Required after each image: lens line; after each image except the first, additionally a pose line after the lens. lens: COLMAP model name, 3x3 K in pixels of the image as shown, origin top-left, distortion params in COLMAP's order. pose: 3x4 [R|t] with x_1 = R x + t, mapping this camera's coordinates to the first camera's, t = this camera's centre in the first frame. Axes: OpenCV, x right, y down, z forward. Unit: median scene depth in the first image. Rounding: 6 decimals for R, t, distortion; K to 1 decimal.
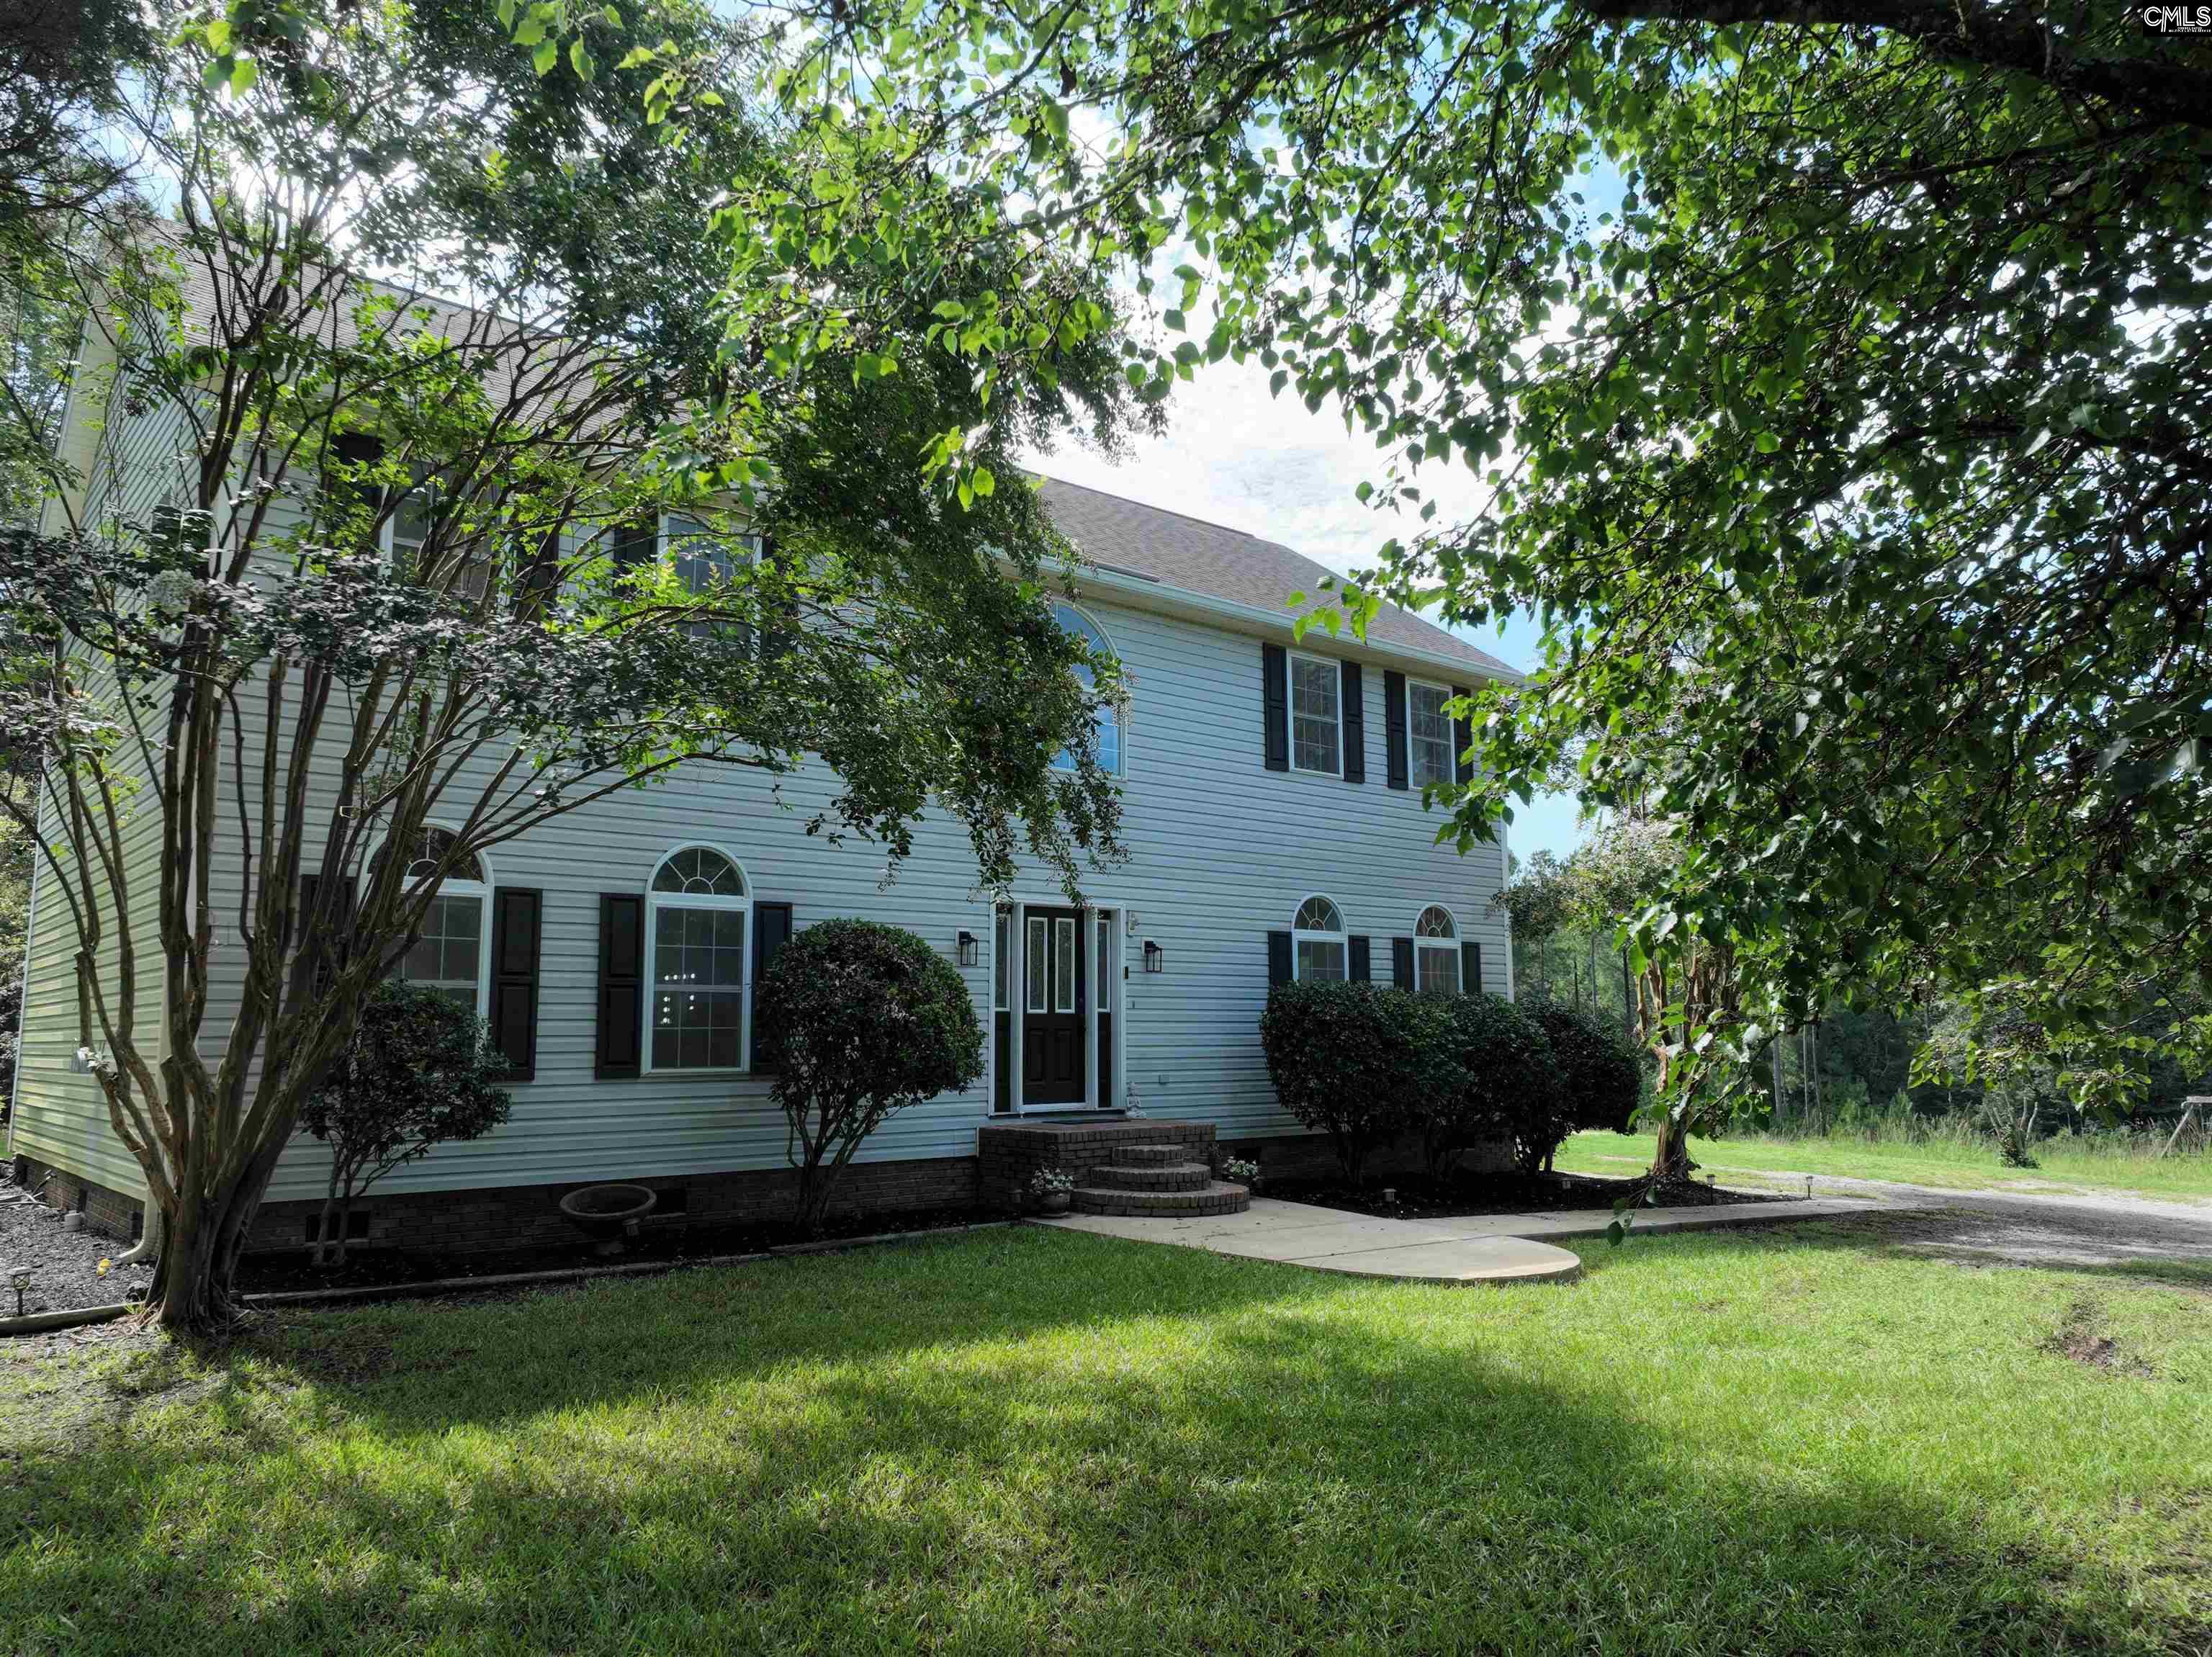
lens RADIAL K [[1542.9, 0, 1106.0], [0, 1542.9, 828.5], [0, 0, 1]] dist [0.008410, 0.011757]
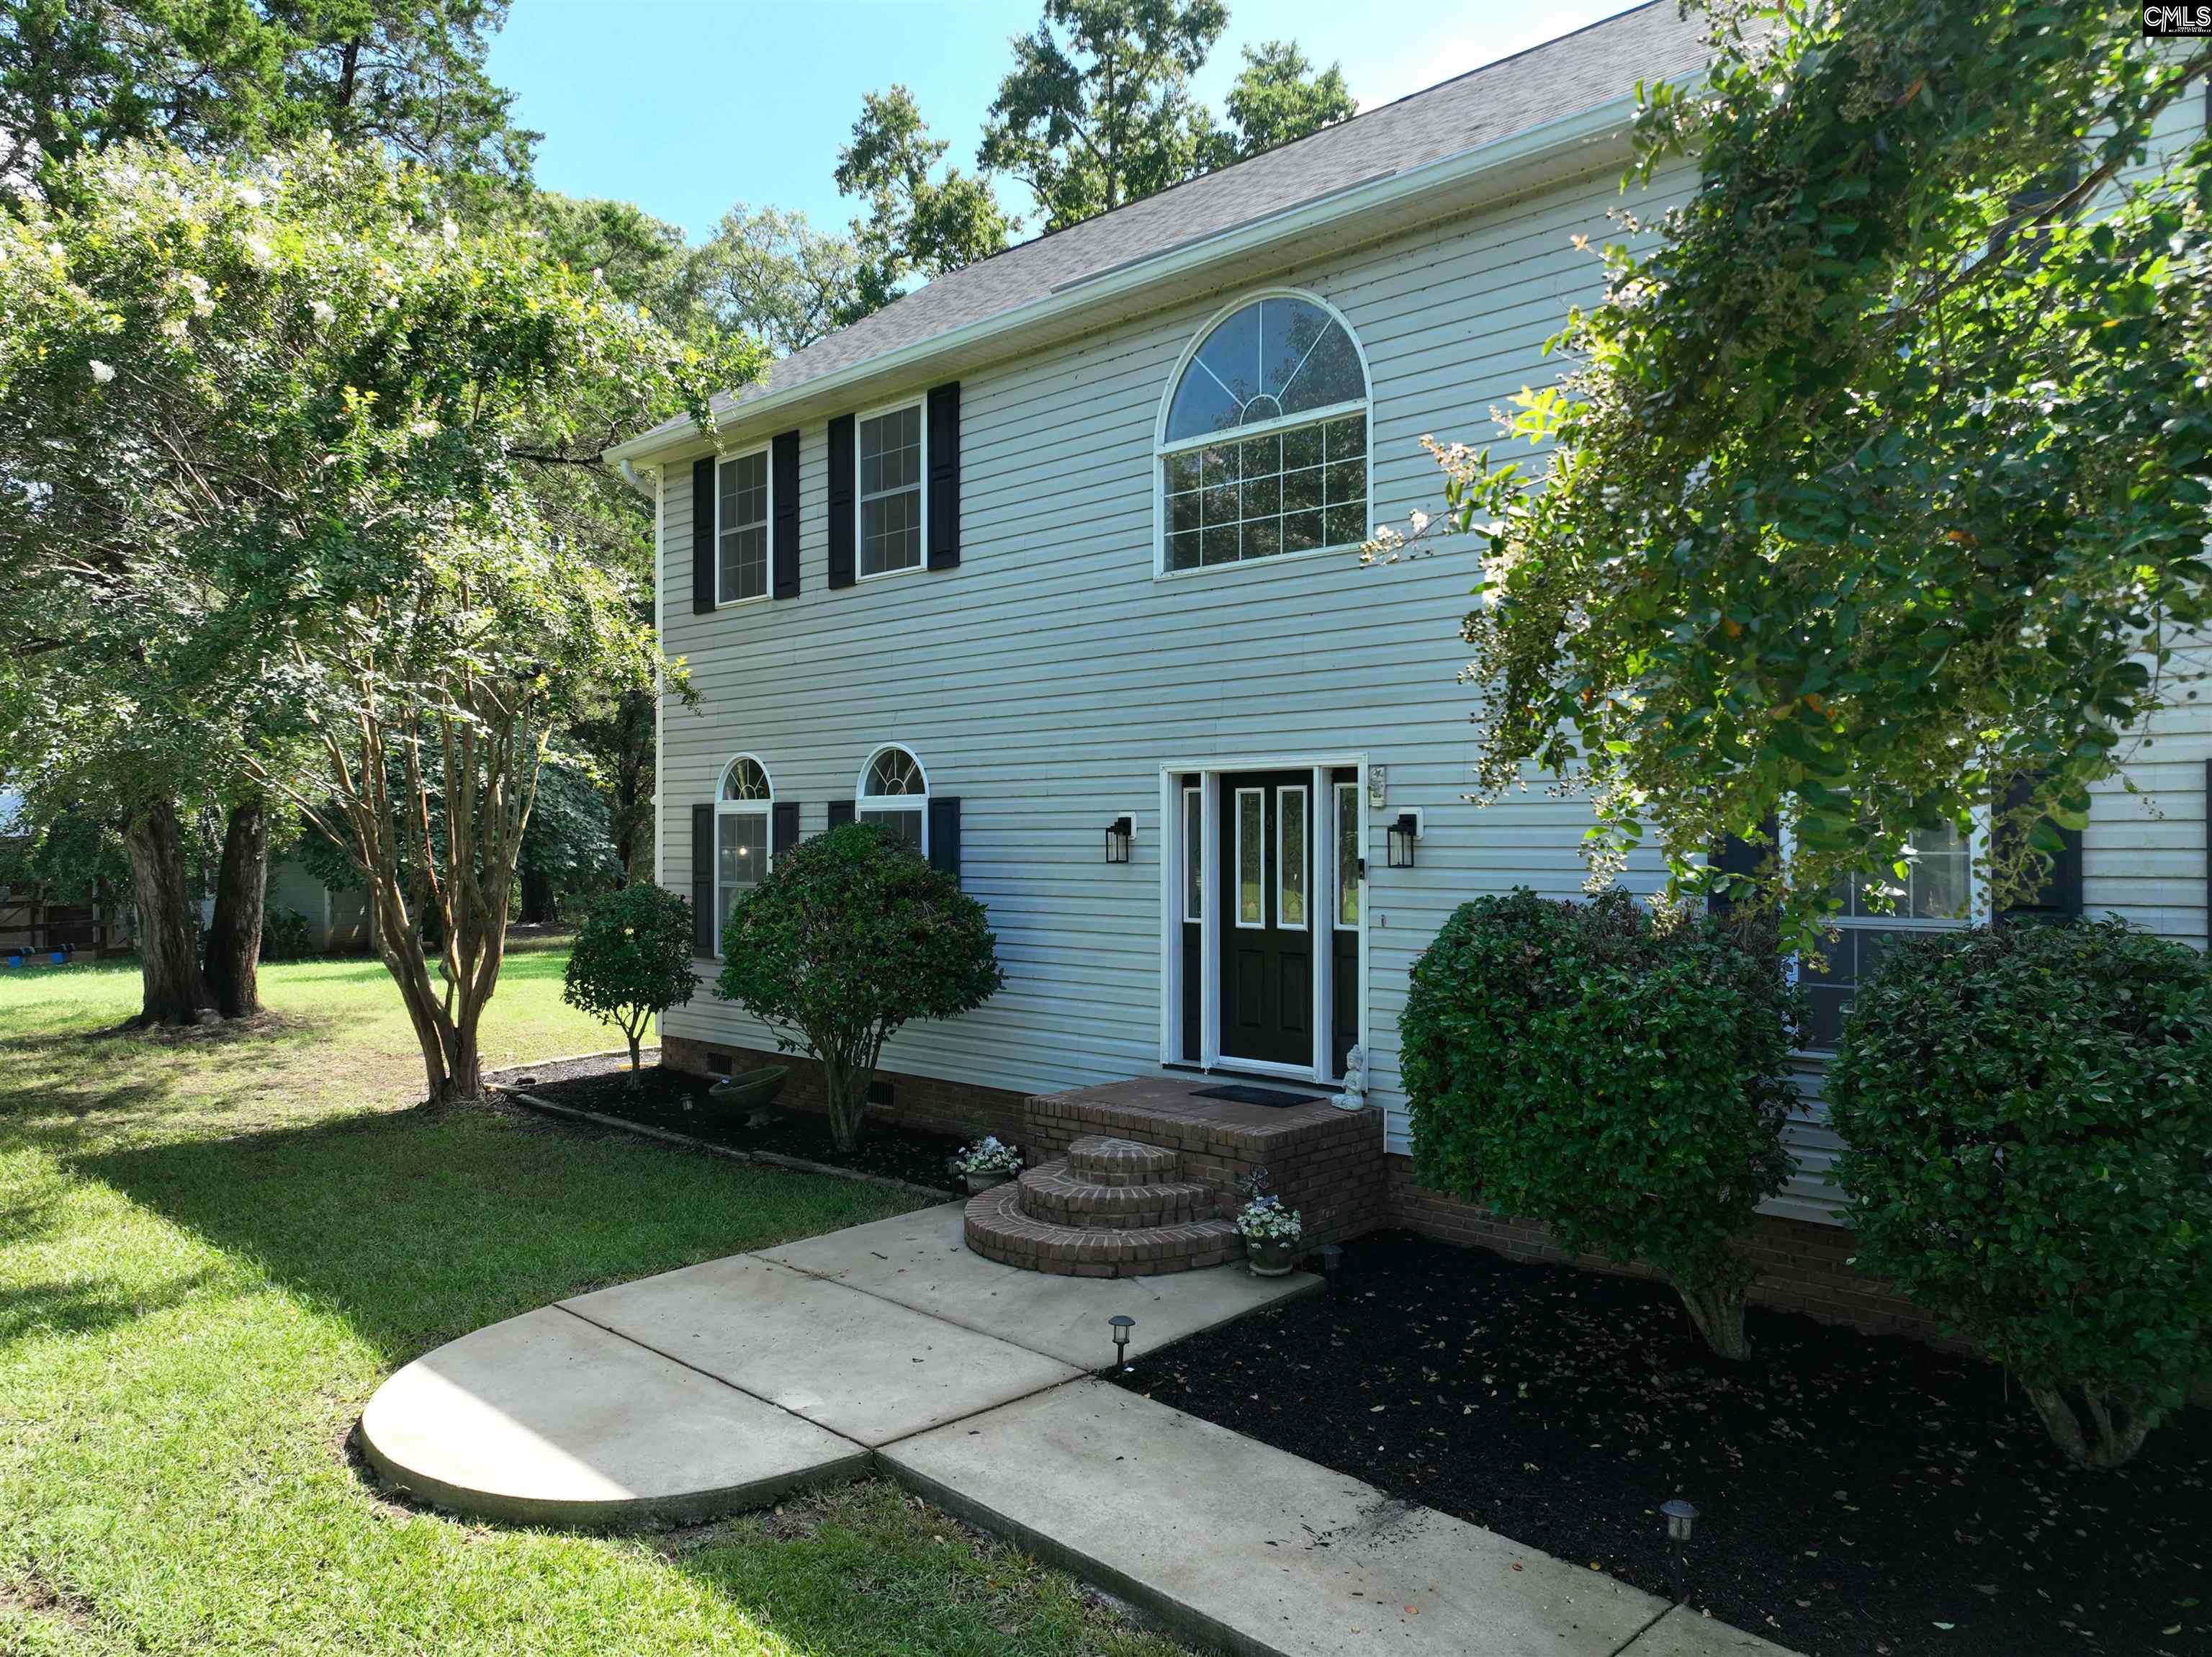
lens RADIAL K [[1542.9, 0, 1106.0], [0, 1542.9, 828.5], [0, 0, 1]] dist [0.008410, 0.011757]
pose [[0.106441, -0.034891, -0.993707, 0.918998], [0.096516, 0.995027, -0.024599, 0.115157], [0.989624, -0.093290, 0.109280, 1.068764]]
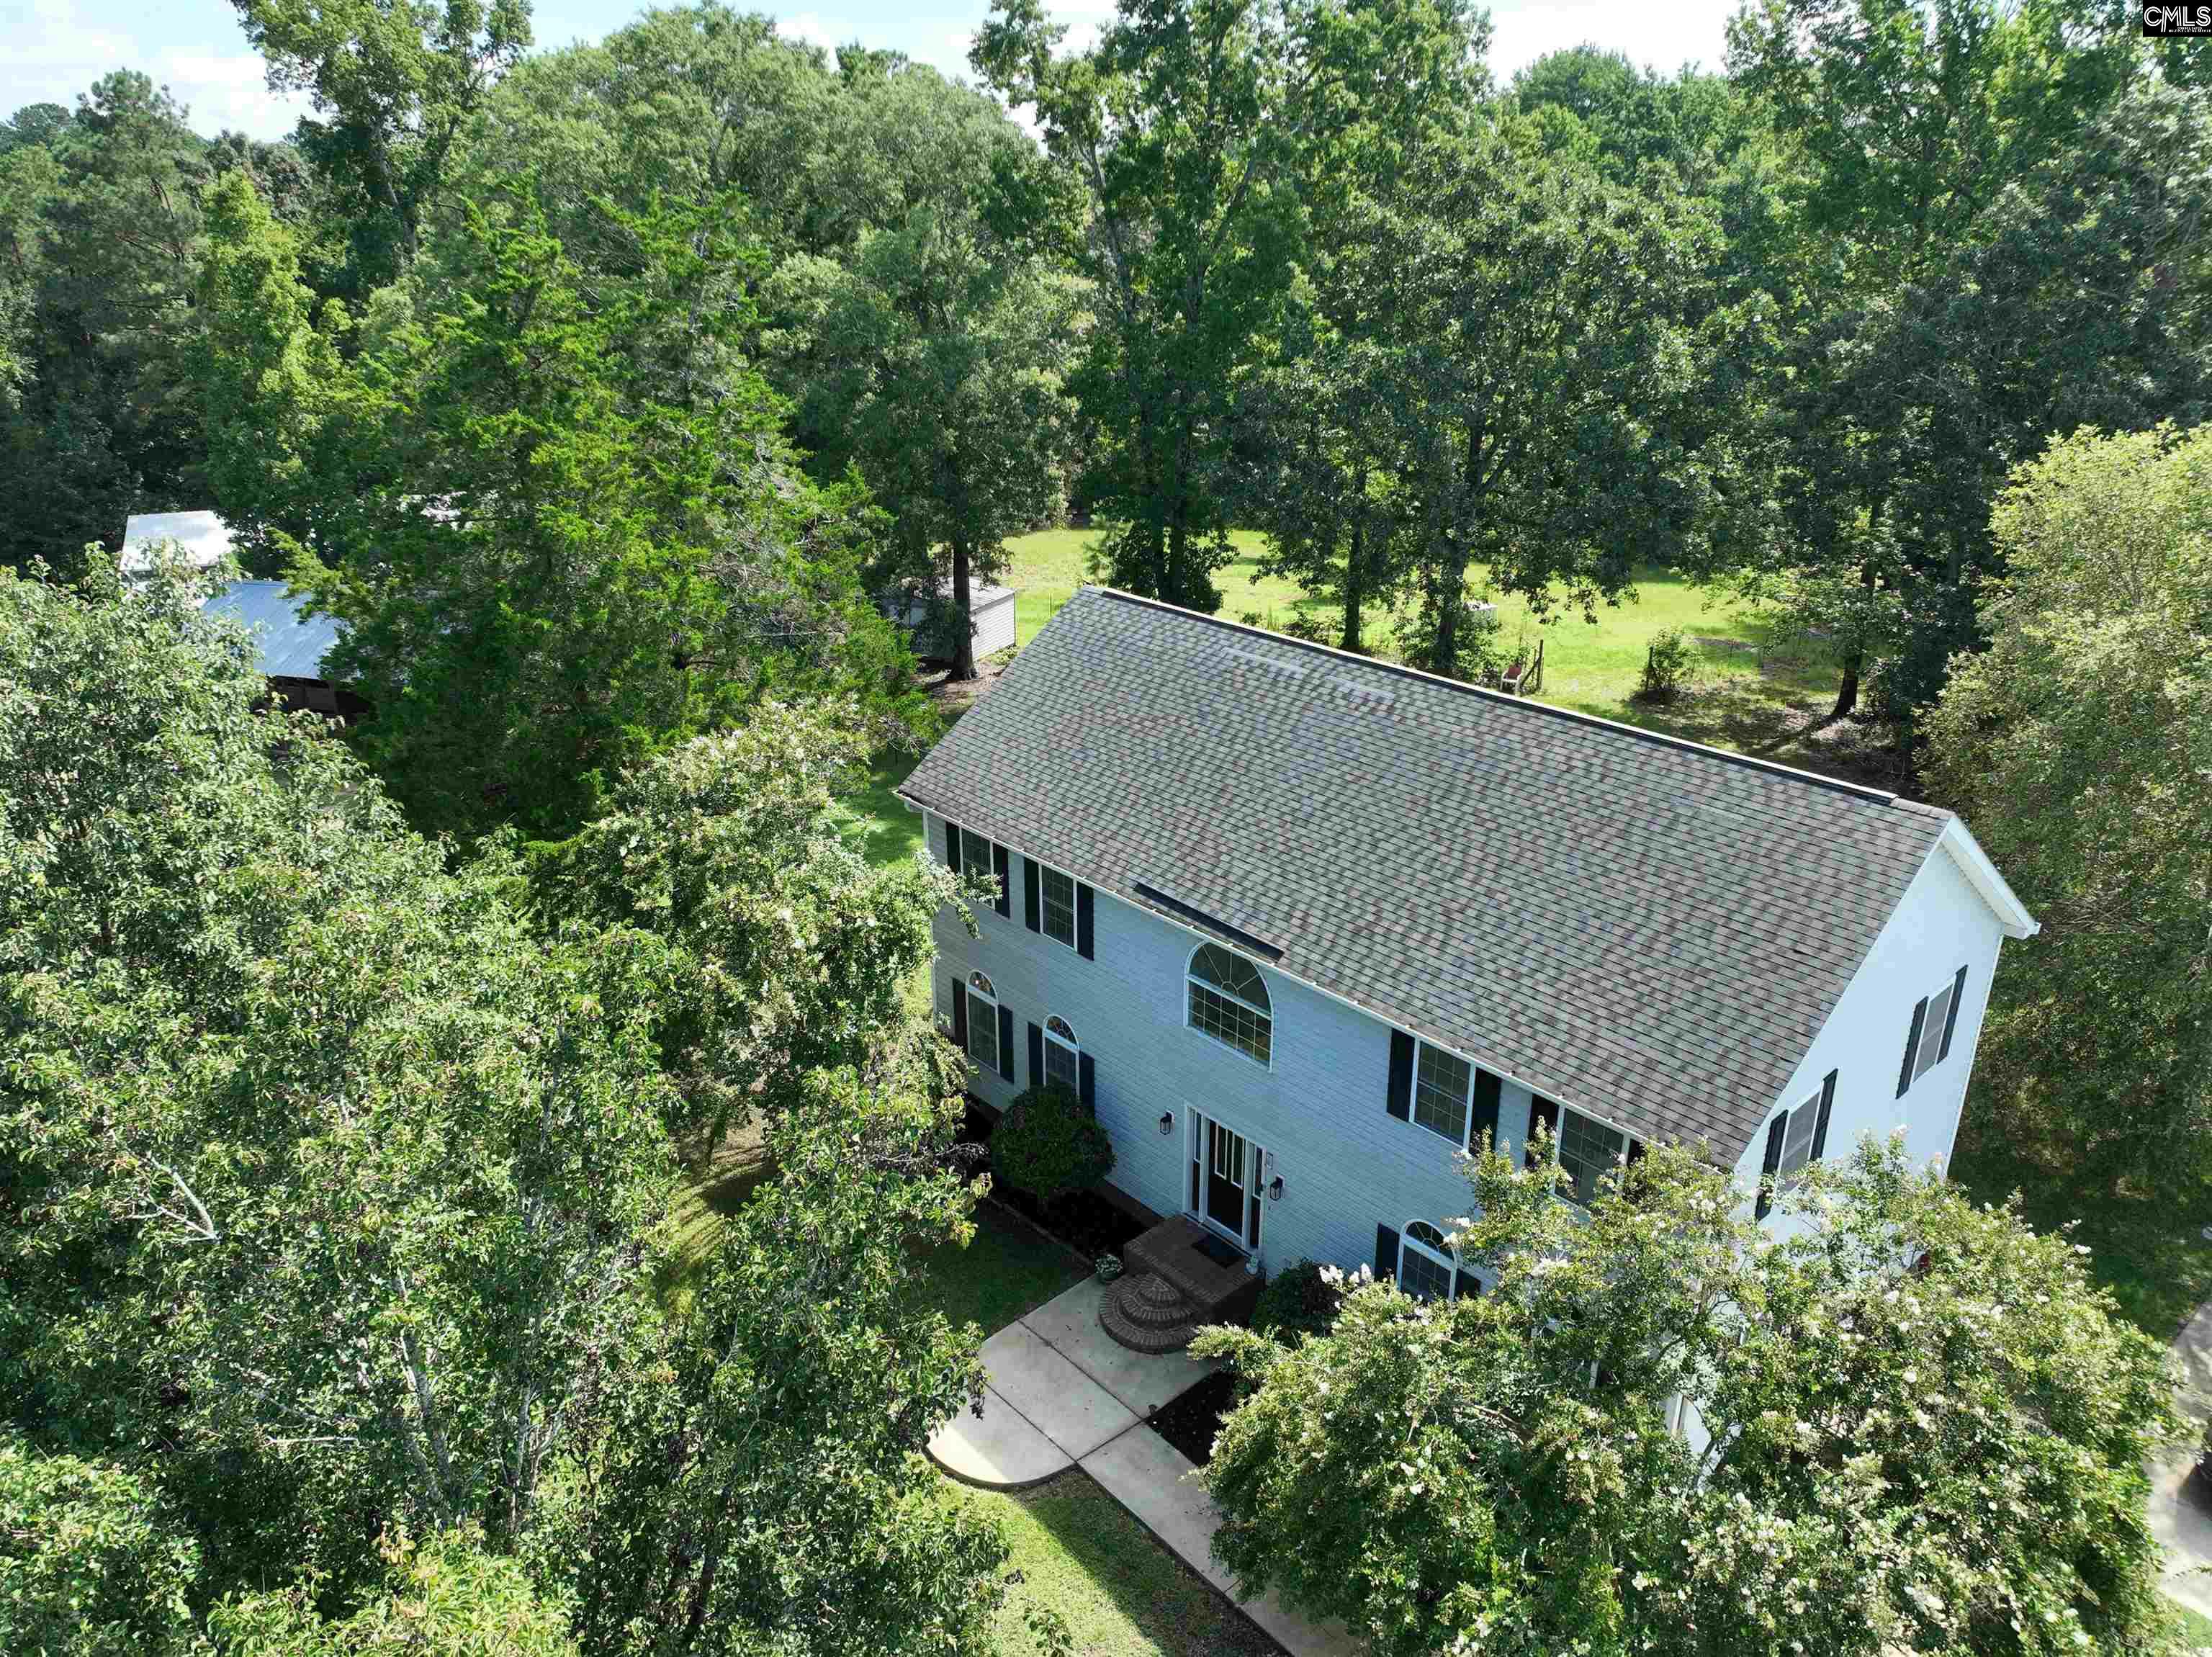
lens RADIAL K [[1542.9, 0, 1106.0], [0, 1542.9, 828.5], [0, 0, 1]] dist [0.008410, 0.011757]
pose [[0.032943, 0.351925, -0.935448, 1.477533], [0.095296, 0.930586, 0.353452, -0.598603], [0.994904, -0.100789, -0.002881, 1.115789]]
